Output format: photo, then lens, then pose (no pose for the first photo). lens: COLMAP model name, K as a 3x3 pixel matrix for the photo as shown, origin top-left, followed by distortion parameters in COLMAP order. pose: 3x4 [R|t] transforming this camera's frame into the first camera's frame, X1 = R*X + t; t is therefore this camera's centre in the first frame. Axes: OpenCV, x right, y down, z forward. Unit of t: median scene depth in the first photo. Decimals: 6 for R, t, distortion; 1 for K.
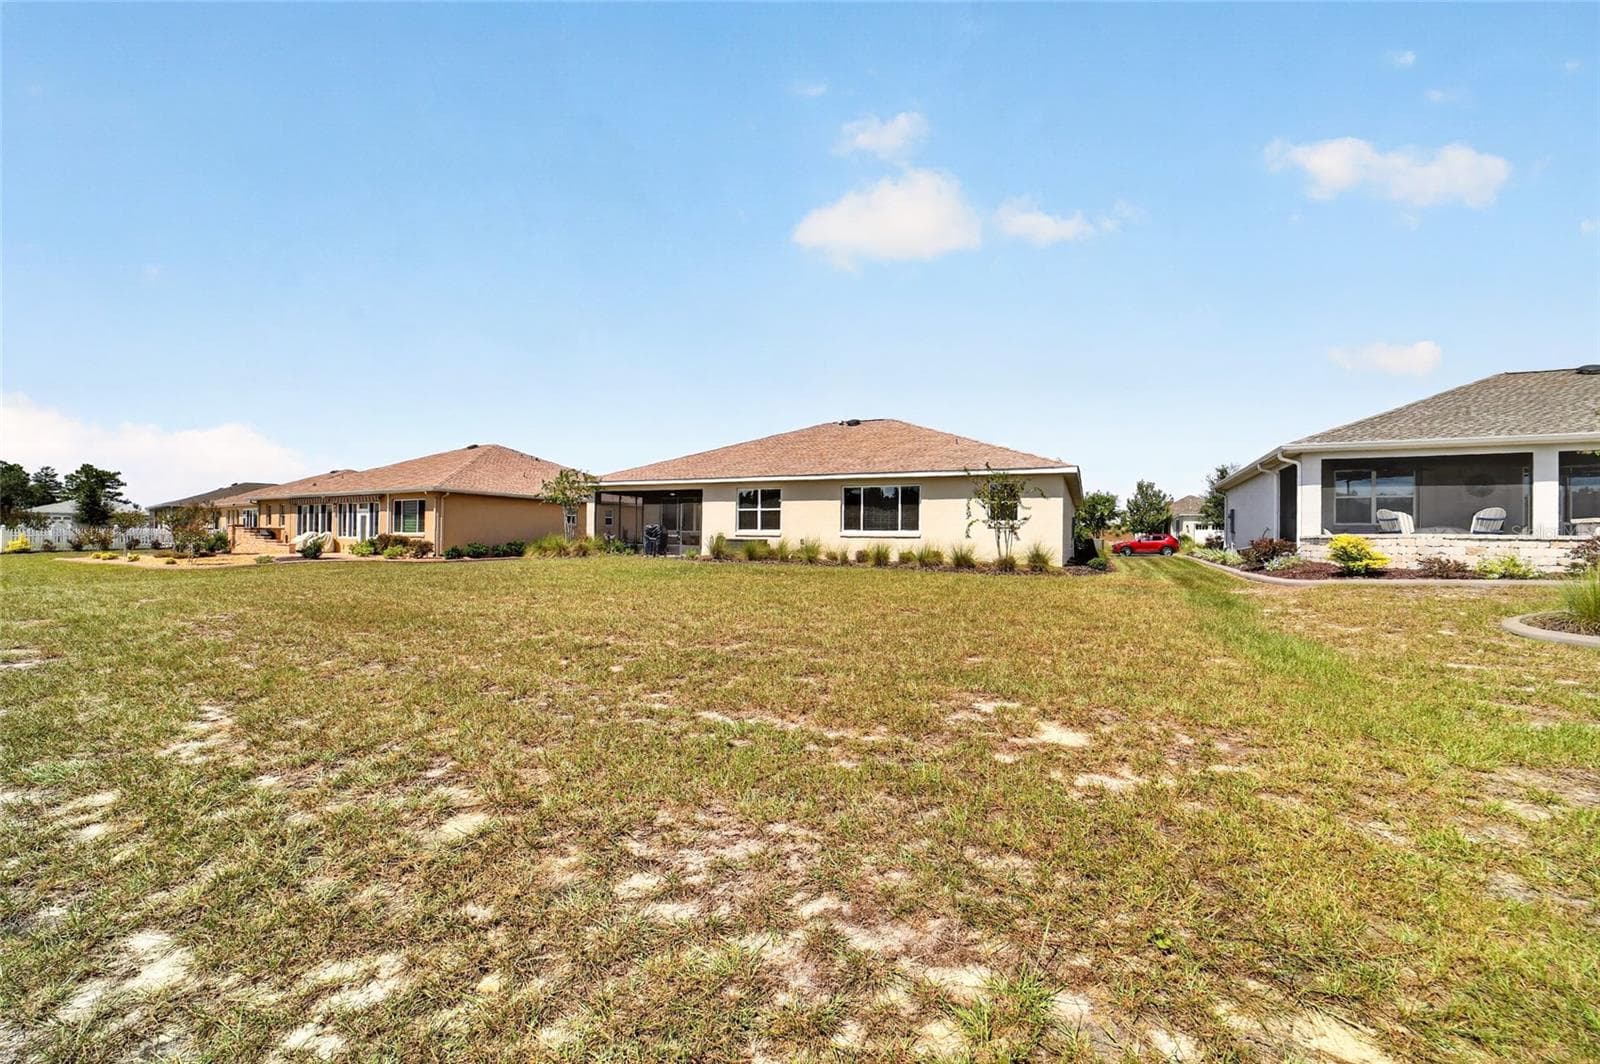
lens RADIAL K [[623.2, 0, 796.2], [0, 623.2, 524.8], [0, 0, 1]] dist [-0.014105, -0.000016]
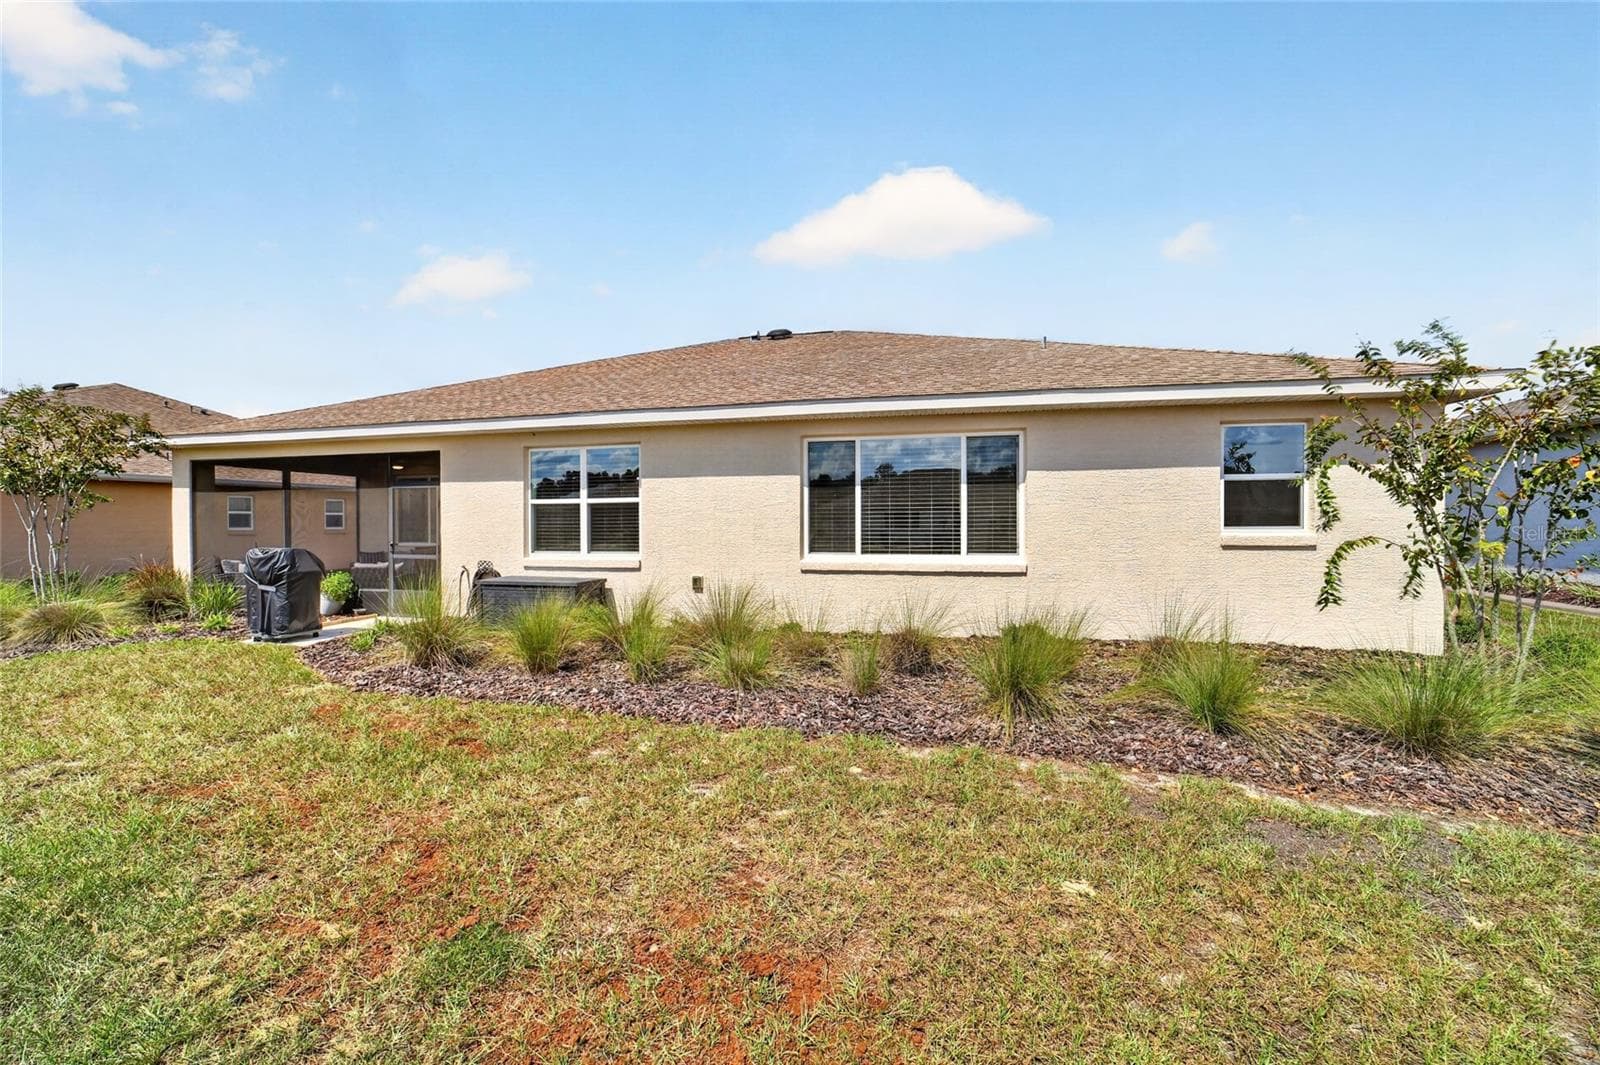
lens RADIAL K [[623.2, 0, 794.1], [0, 623.2, 515.1], [0, 0, 1]] dist [-0.014105, -0.000016]
pose [[0.978958, -0.015631, 0.203460, -0.009925], [0.013006, 0.999814, 0.014232, -0.019570], [-0.203645, -0.011287, 0.978980, 0.596265]]
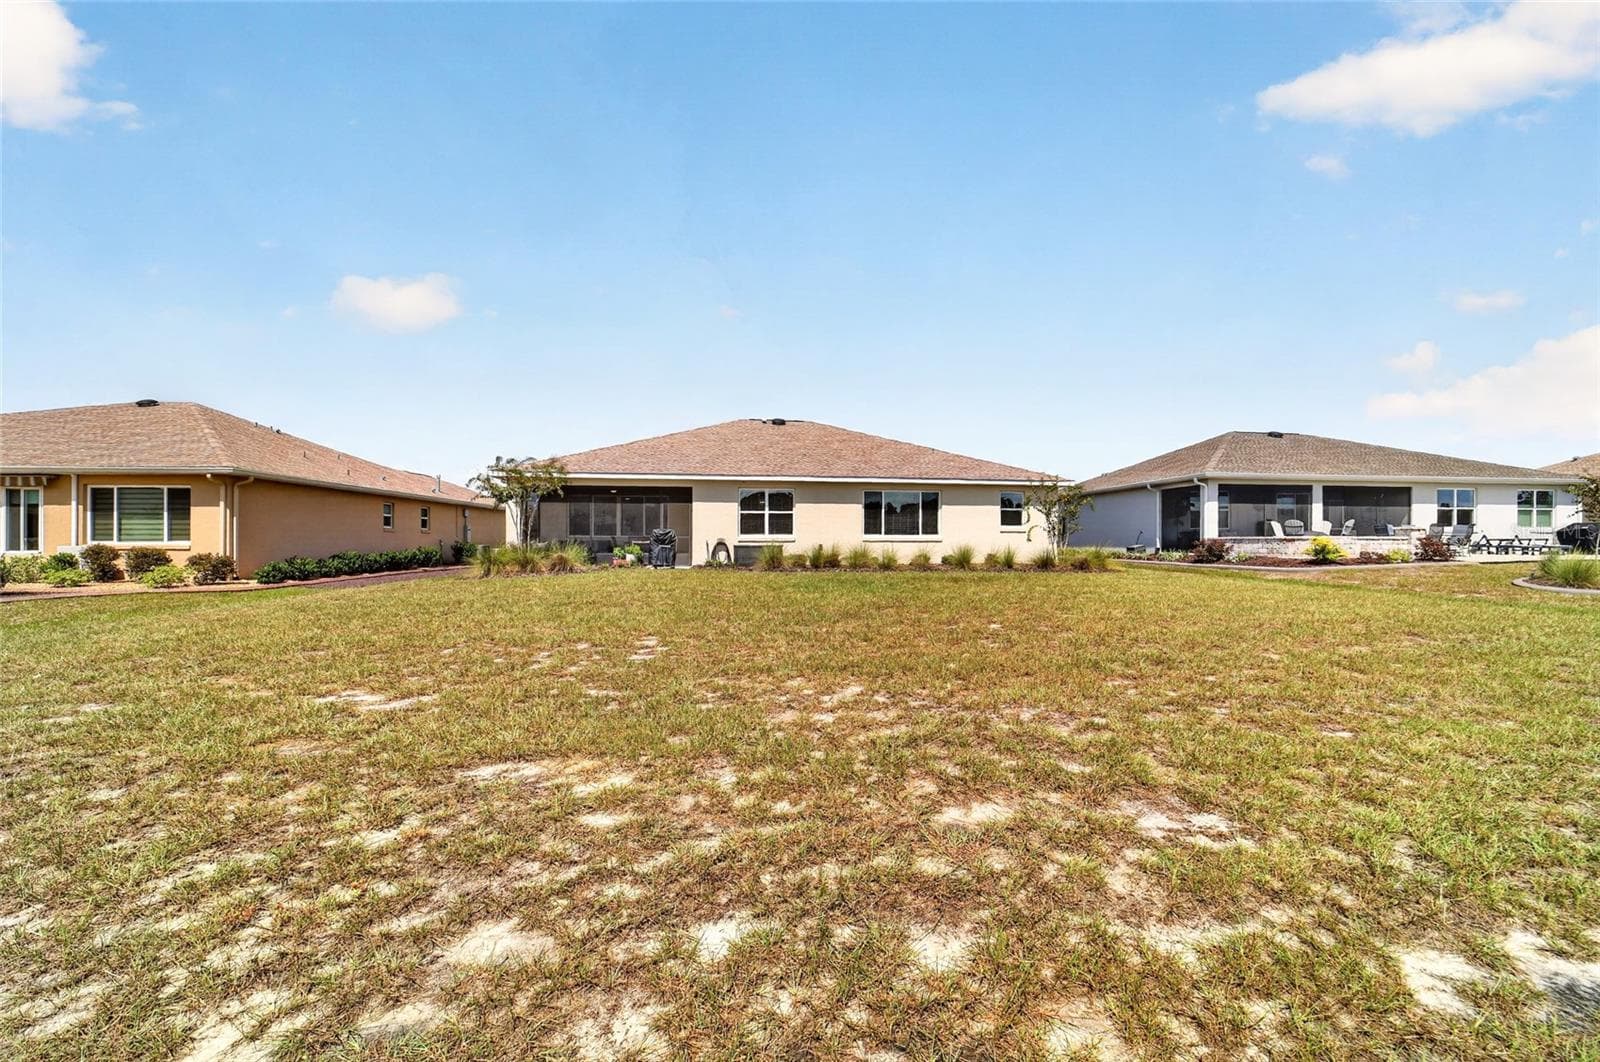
lens RADIAL K [[623.2, 0, 797.2], [0, 623.2, 540.4], [0, 0, 1]] dist [-0.014105, -0.000016]
pose [[0.843186, -0.011031, 0.537509, -0.516974], [-0.001642, 0.999732, 0.023092, -0.004654], [-0.537619, -0.020354, 0.842942, 0.215351]]
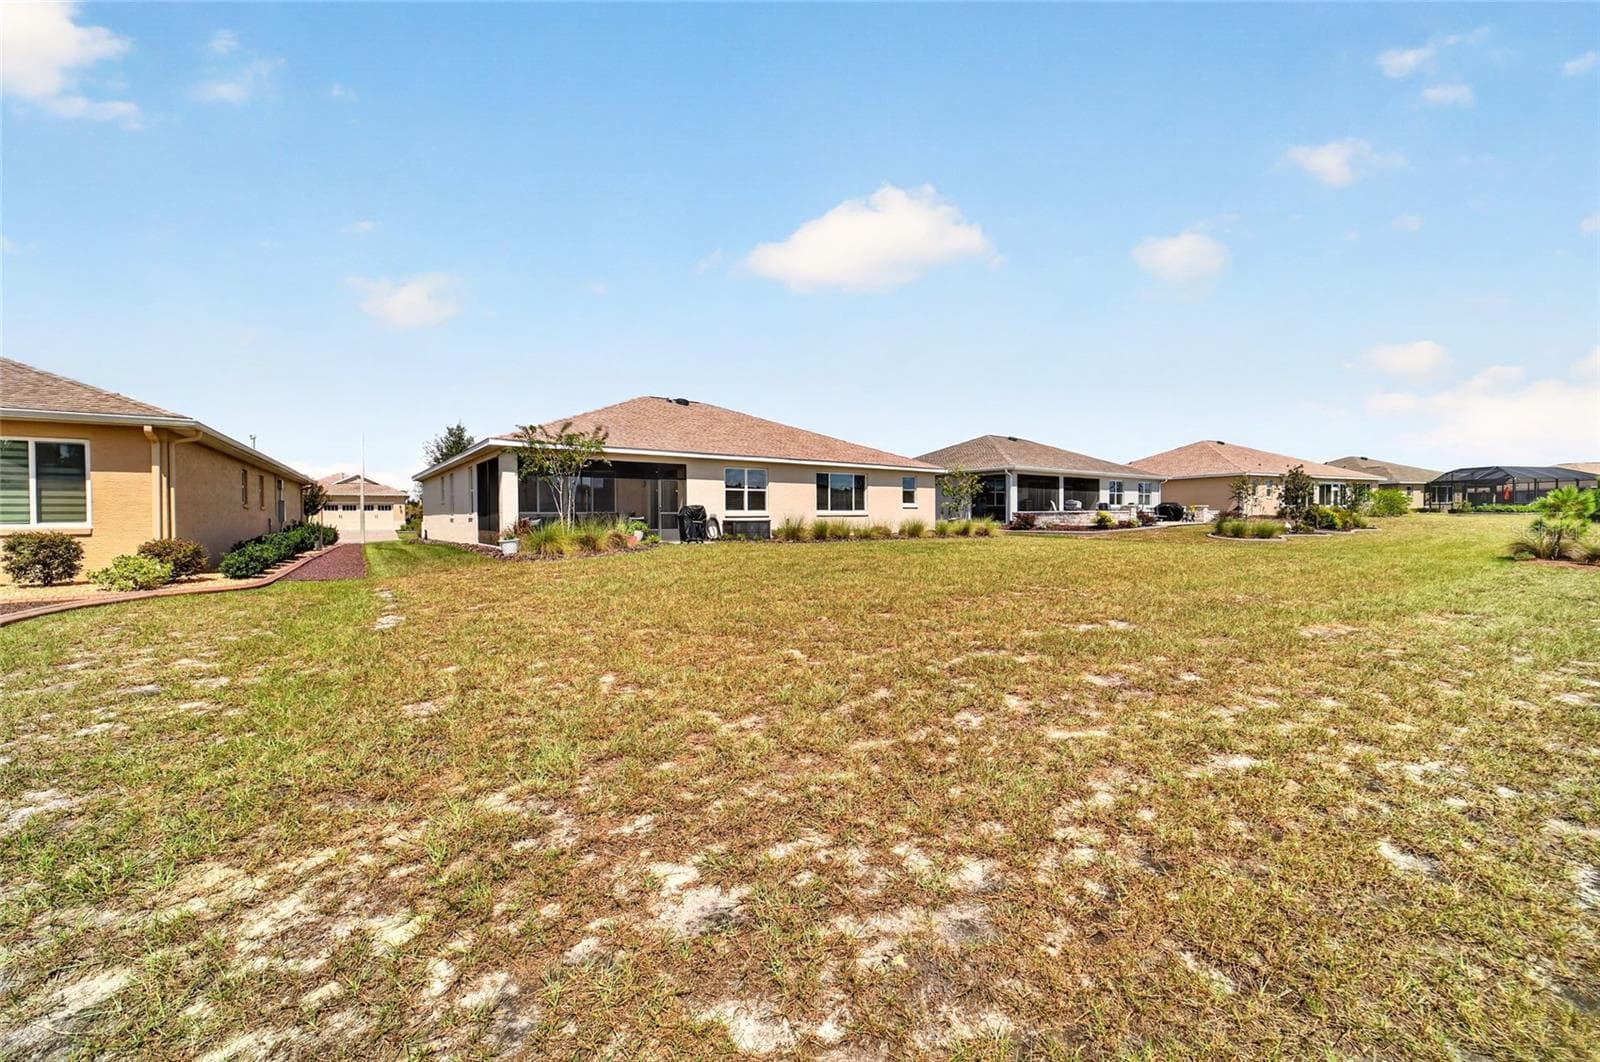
lens RADIAL K [[623.2, 0, 797.3], [0, 623.2, 517.1], [0, 0, 1]] dist [-0.014105, -0.000016]
pose [[0.457062, -0.017743, 0.889258, -0.915076], [-0.007257, 0.999693, 0.023677, -0.005484], [-0.889405, -0.017275, 0.456794, 0.483064]]
